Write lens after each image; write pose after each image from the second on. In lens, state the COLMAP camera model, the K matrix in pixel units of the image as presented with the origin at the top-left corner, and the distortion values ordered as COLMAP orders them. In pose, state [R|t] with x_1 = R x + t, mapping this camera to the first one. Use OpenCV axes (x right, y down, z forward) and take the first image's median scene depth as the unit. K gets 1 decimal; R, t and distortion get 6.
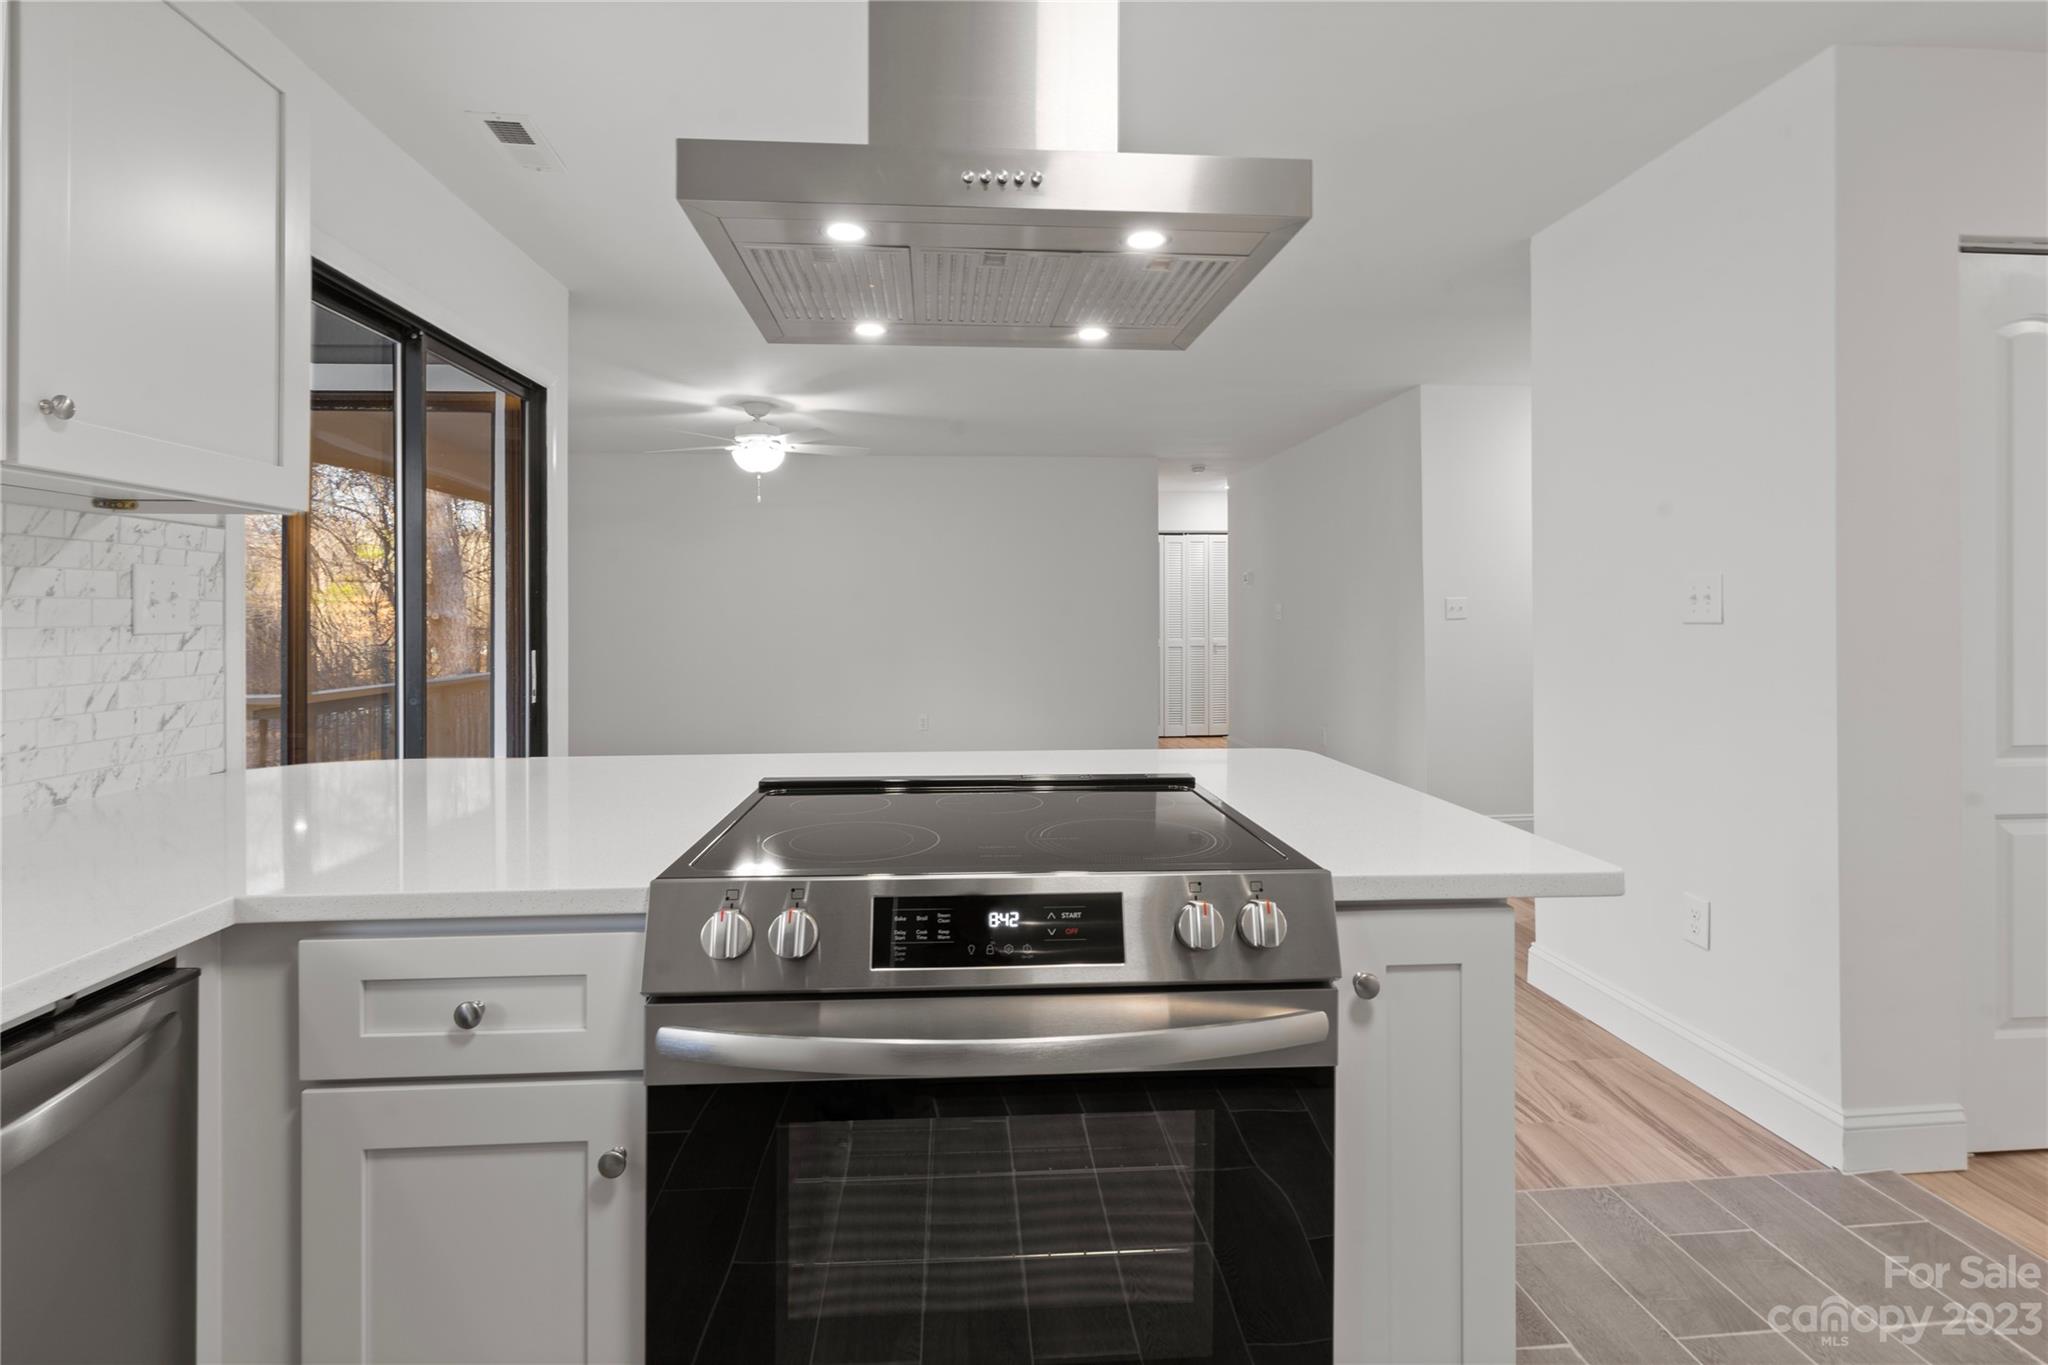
lens RADIAL K [[964.0, 0, 1013.0], [0, 964.0, 612.1], [0, 0, 1]] dist [0.001116, 0.000188]
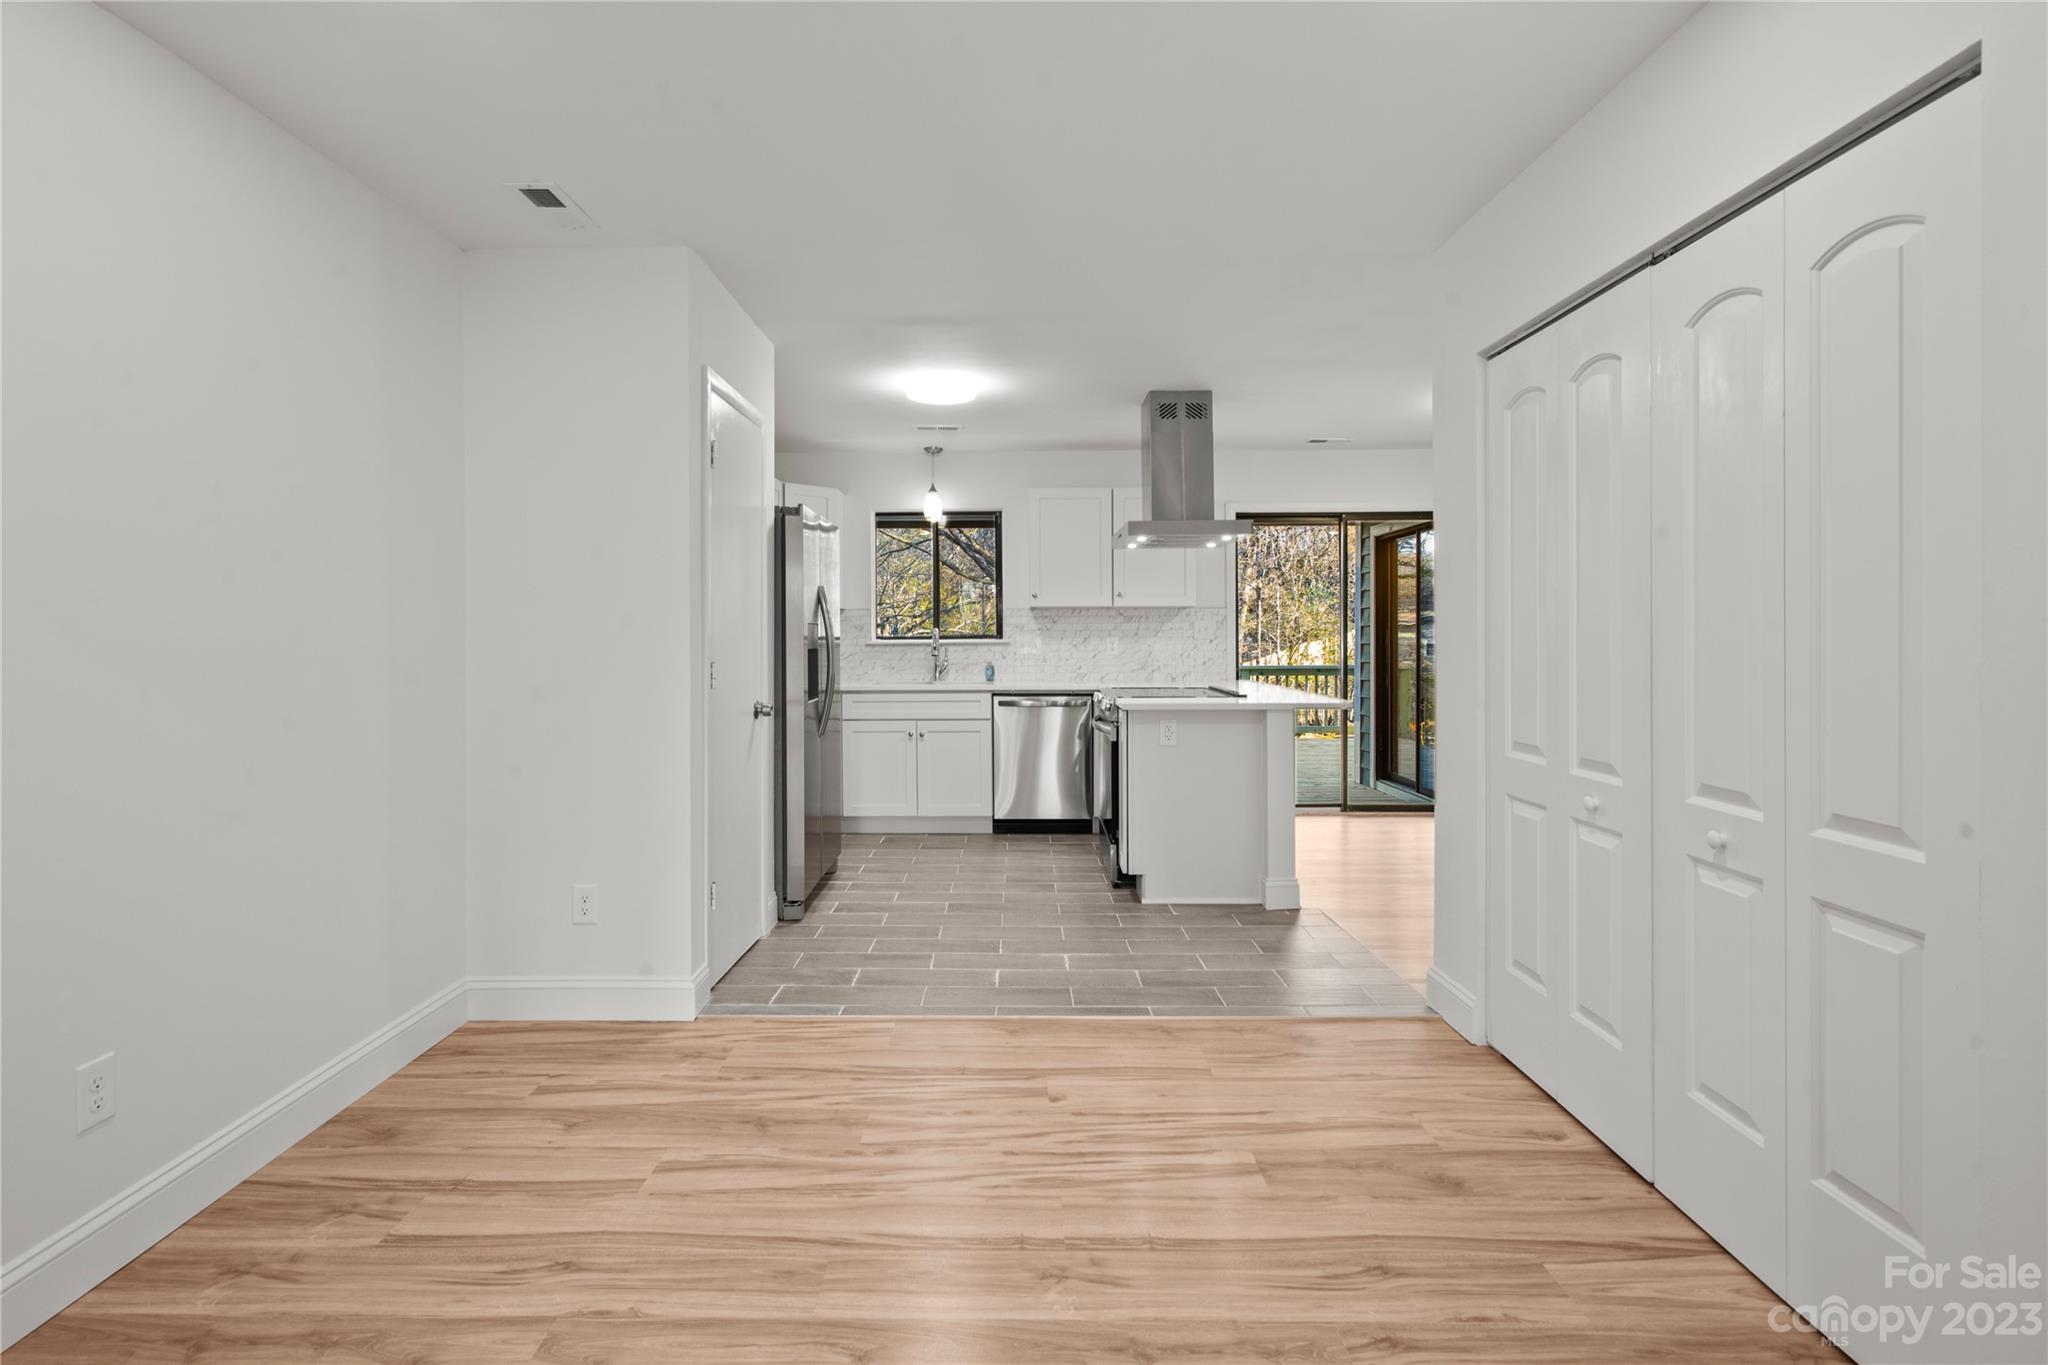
lens RADIAL K [[984.0, 0, 1000.3], [0, 984.0, 646.4], [0, 0, 1]] dist [-0.001221, -0.007277]
pose [[-0.091914, 0.016436, -0.995631, 2.750941], [0.007970, 0.999844, 0.015769, -0.013571], [0.995735, -0.006485, -0.092031, 0.534390]]
